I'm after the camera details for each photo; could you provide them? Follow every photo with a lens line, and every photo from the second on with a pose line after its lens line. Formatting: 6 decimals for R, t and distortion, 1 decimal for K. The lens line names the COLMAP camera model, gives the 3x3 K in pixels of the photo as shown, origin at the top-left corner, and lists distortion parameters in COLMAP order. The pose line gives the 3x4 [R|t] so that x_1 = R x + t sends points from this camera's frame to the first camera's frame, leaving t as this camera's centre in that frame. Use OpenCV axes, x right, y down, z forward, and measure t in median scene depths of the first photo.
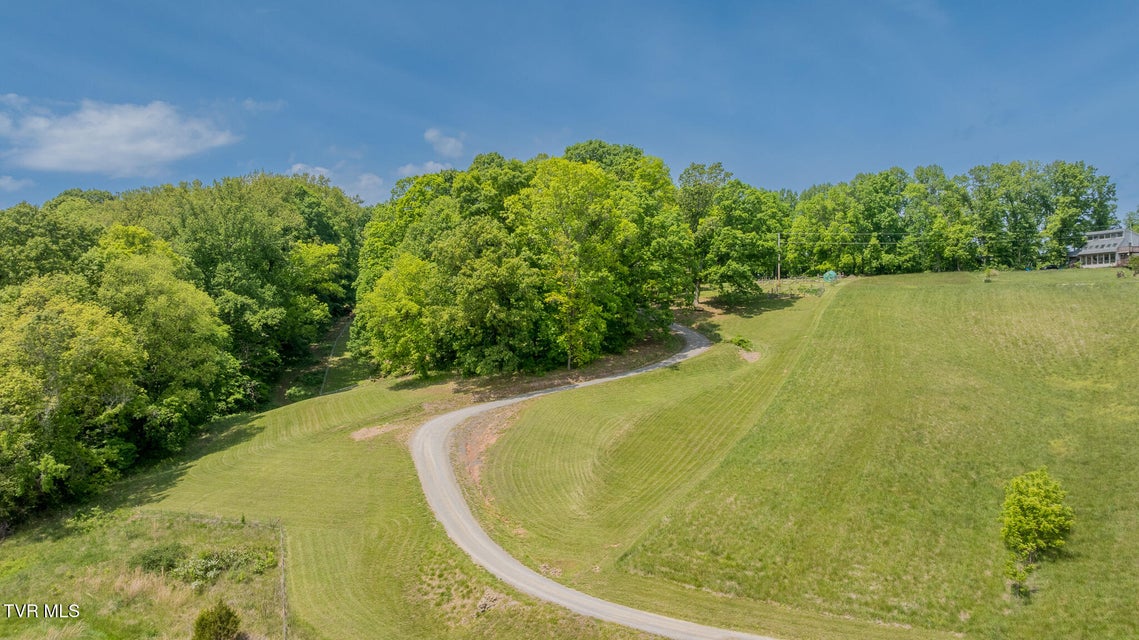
lens RADIAL K [[812.2, 0, 569.5], [0, 812.2, 320.0], [0, 0, 1]] dist [0.000466, 0.005849]
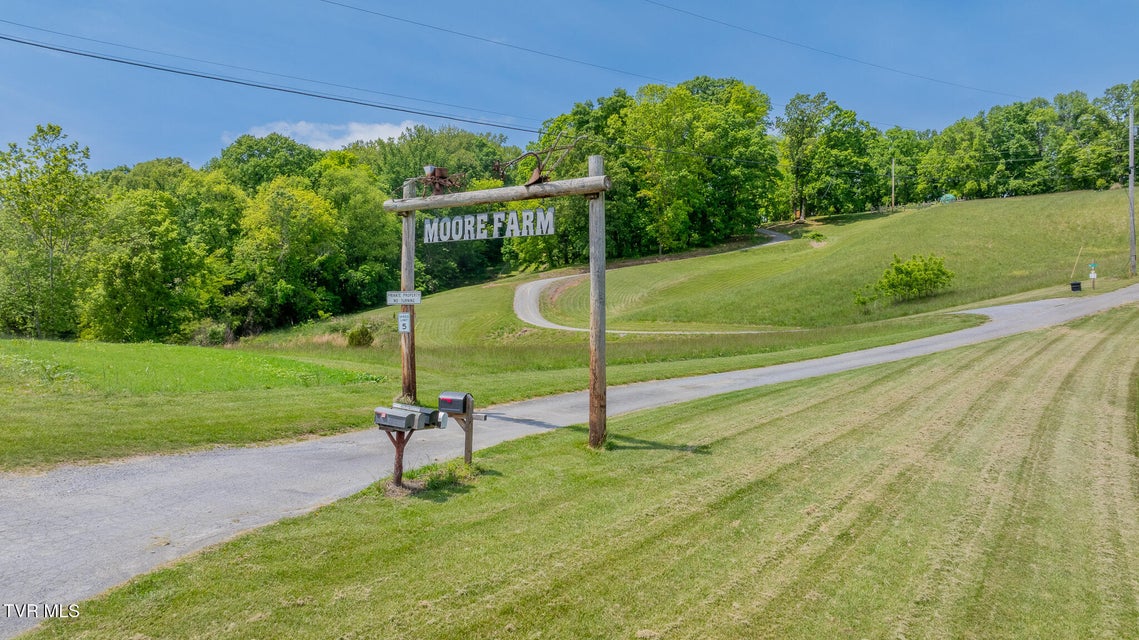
lens RADIAL K [[793.1, 0, 569.5], [0, 793.1, 320.0], [0, 0, 1]] dist [-0.003624, -0.000443]
pose [[0.965332, 0.009277, -0.260862, 0.181980], [-0.005474, 0.999868, 0.015301, 0.141969], [0.260969, -0.013343, 0.965255, -0.202503]]
